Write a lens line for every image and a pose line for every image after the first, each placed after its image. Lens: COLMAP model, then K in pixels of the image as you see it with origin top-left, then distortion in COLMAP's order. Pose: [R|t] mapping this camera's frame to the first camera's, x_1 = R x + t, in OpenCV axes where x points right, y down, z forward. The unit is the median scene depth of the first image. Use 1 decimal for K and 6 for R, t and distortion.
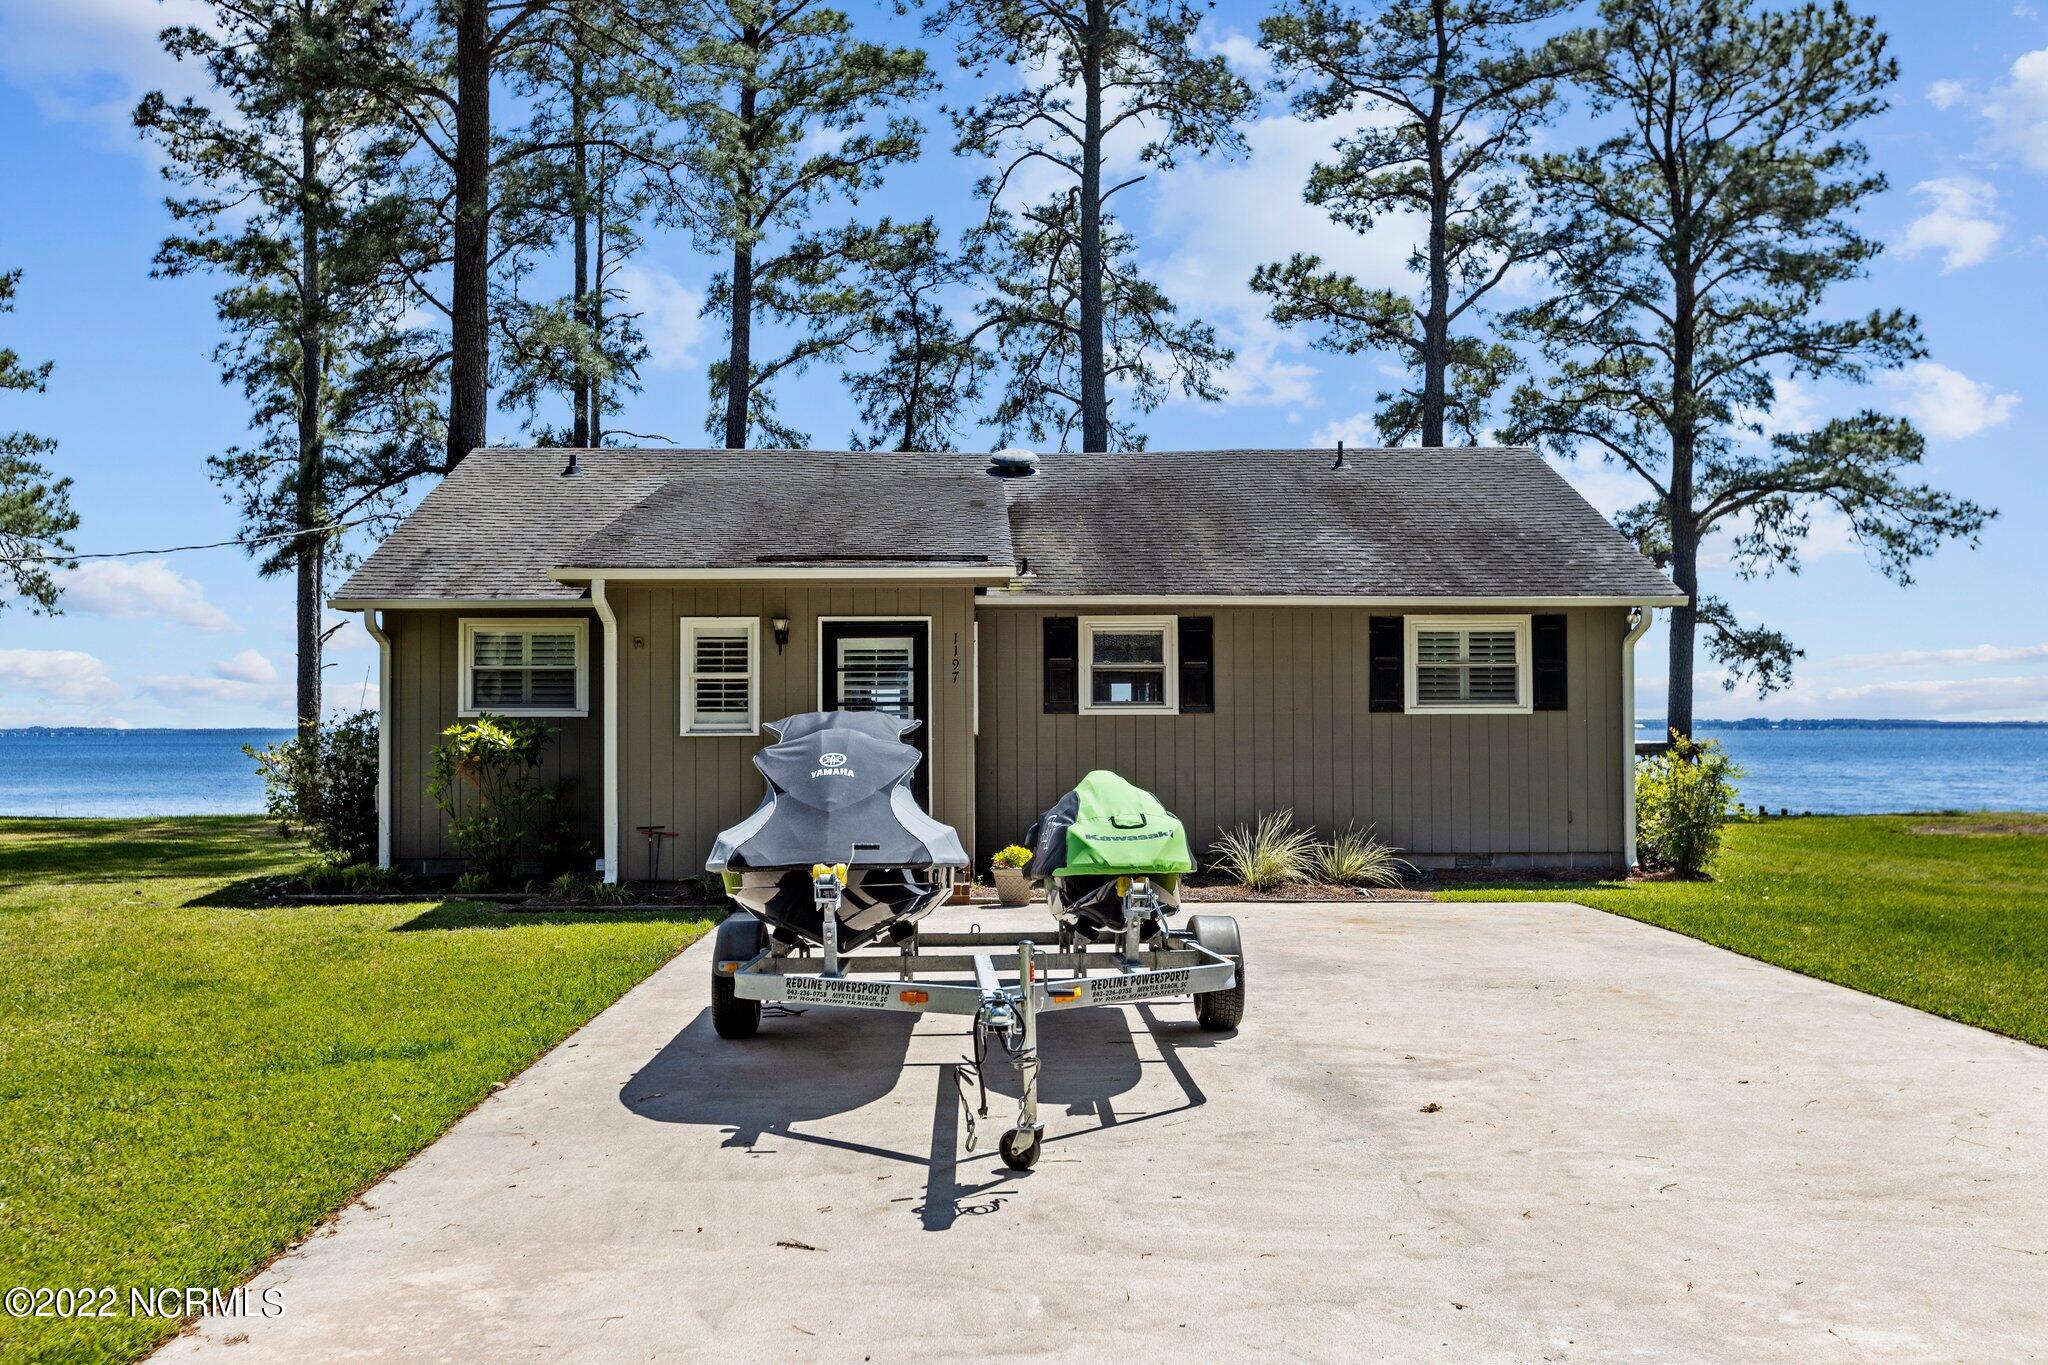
lens RADIAL K [[1969.6, 0, 1017.8], [0, 1969.6, 683.9], [0, 0, 1]] dist [0.001467, 0.000000]
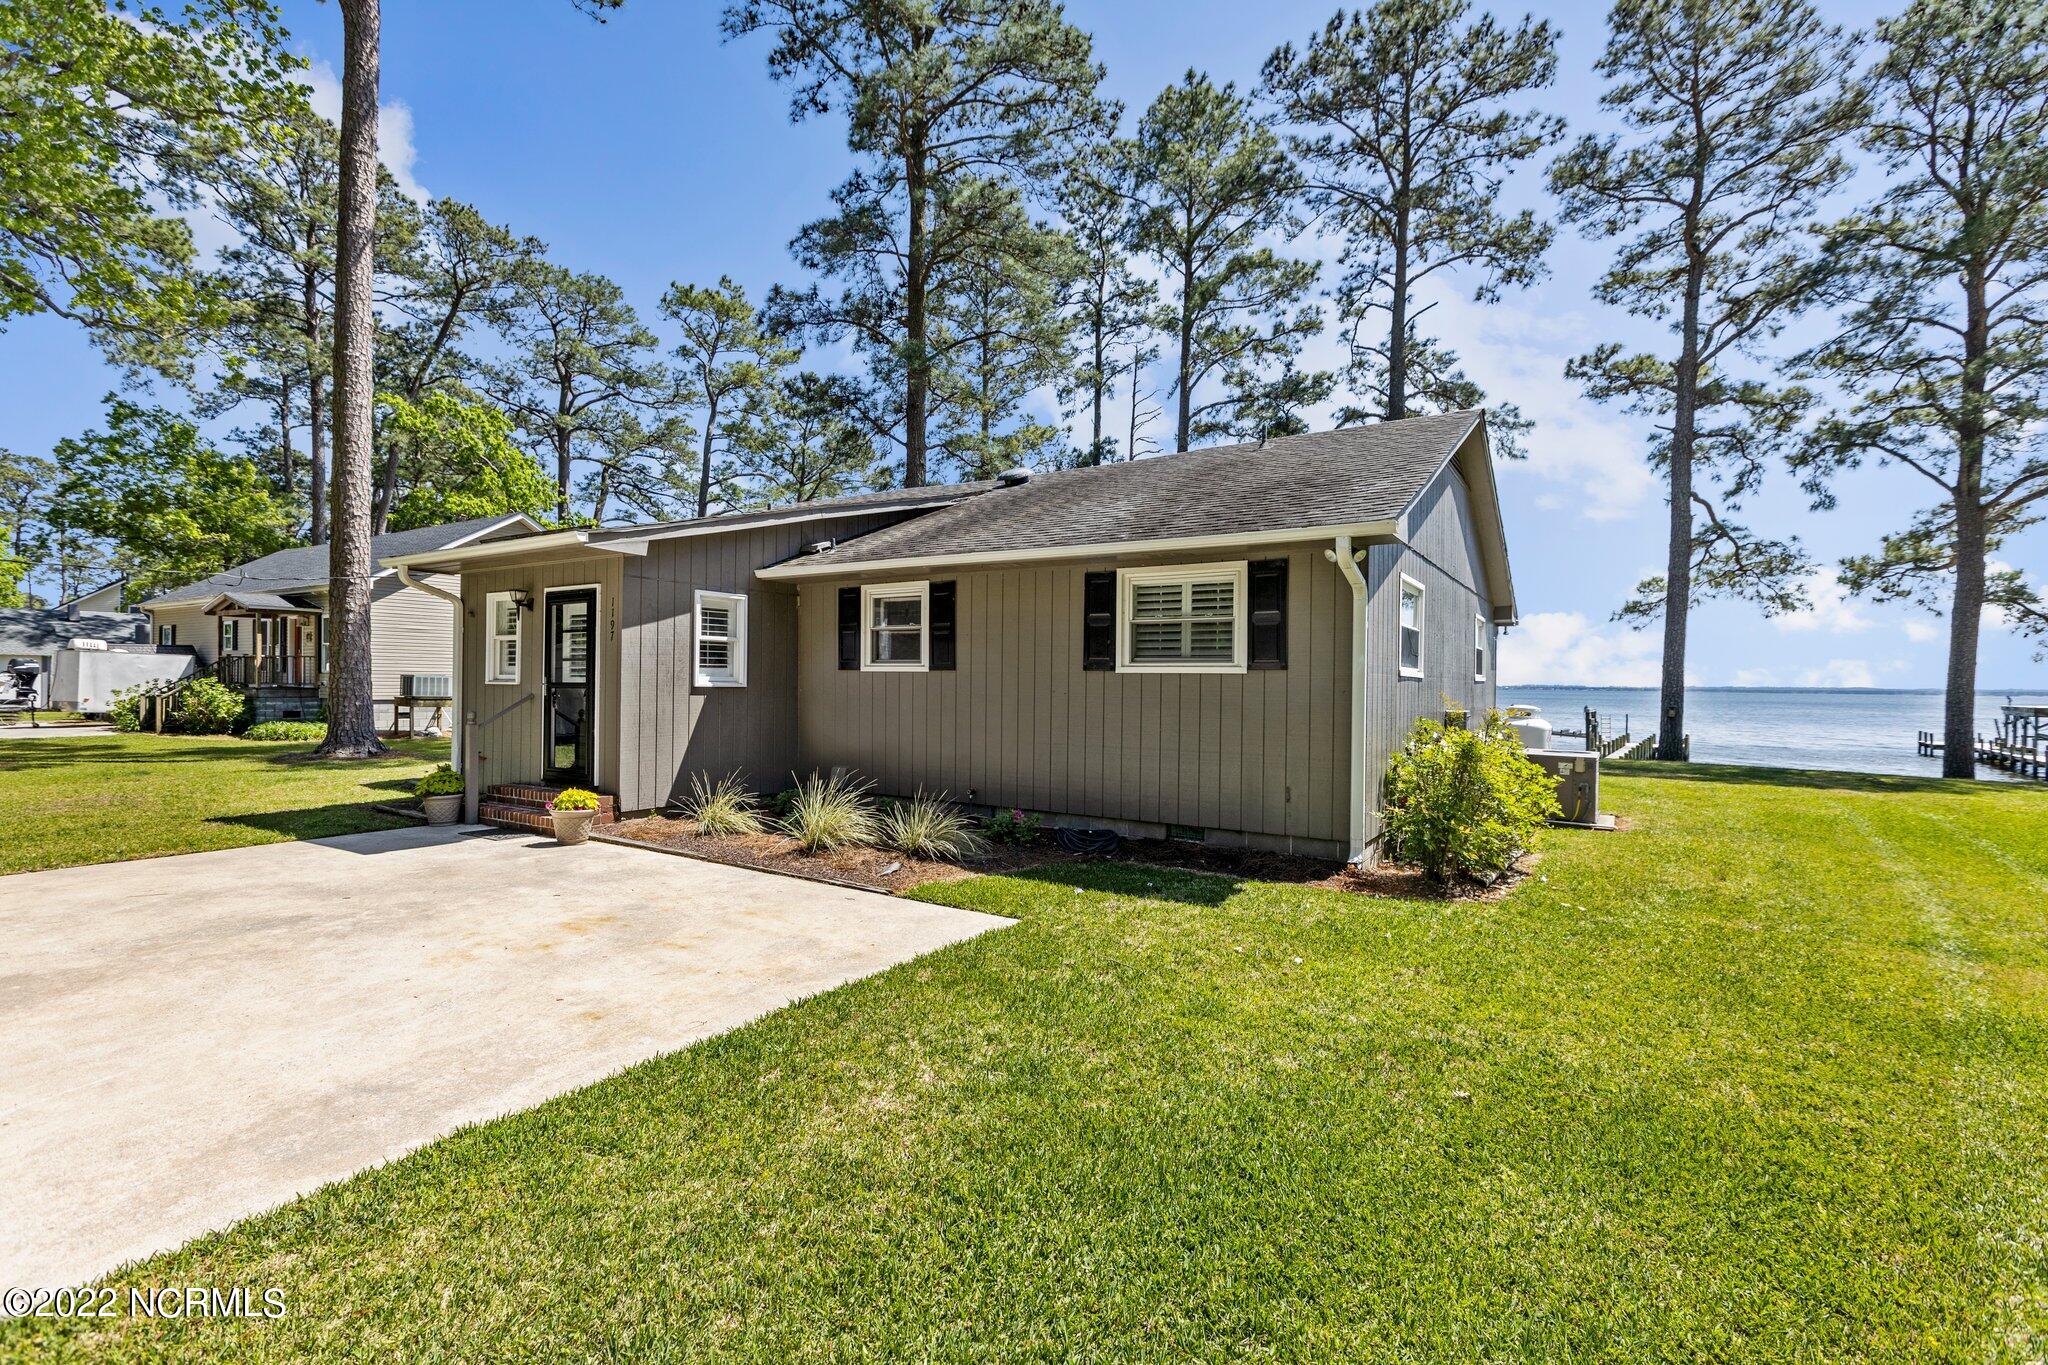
lens RADIAL K [[913.3, 0, 1022.9], [0, 913.3, 678.2], [0, 0, 1]] dist [0.003614, -0.000359]
pose [[0.831870, 0.009612, -0.554888, 0.402555], [-0.001166, 0.999878, 0.015571, 0.011008], [0.554970, -0.012306, 0.831780, 0.603286]]
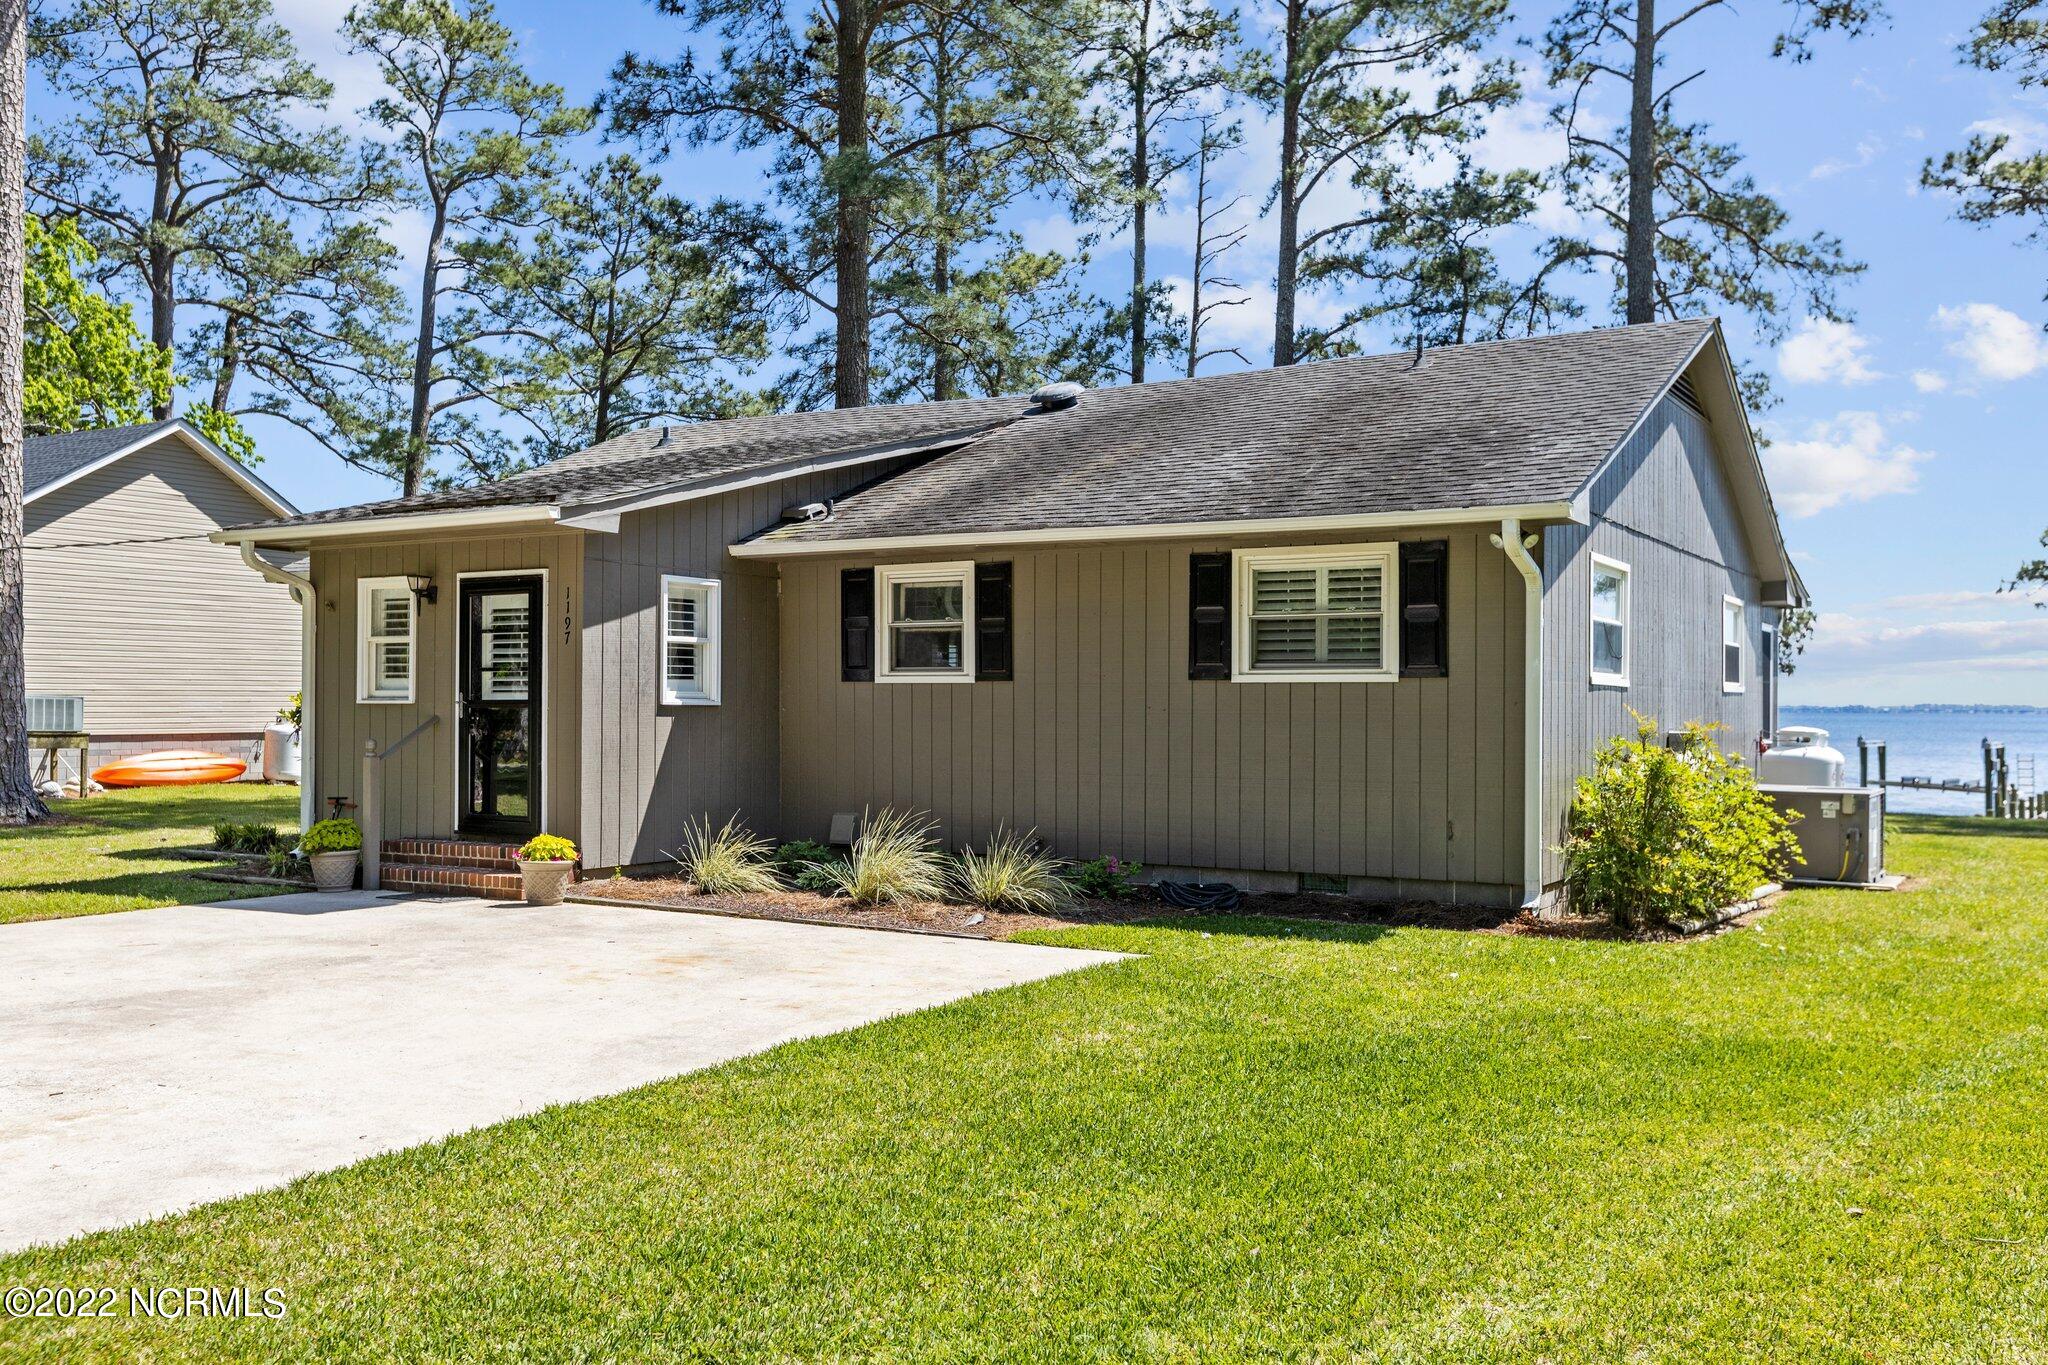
lens RADIAL K [[1751.5, 0, 1025.1], [0, 1751.5, 690.9], [0, 0, 1]] dist [0.020935, -0.028911]
pose [[0.849274, 0.002270, -0.527947, 0.477427], [0.004893, 0.999914, 0.012169, 0.010002], [0.527929, -0.012918, 0.849190, 0.393570]]
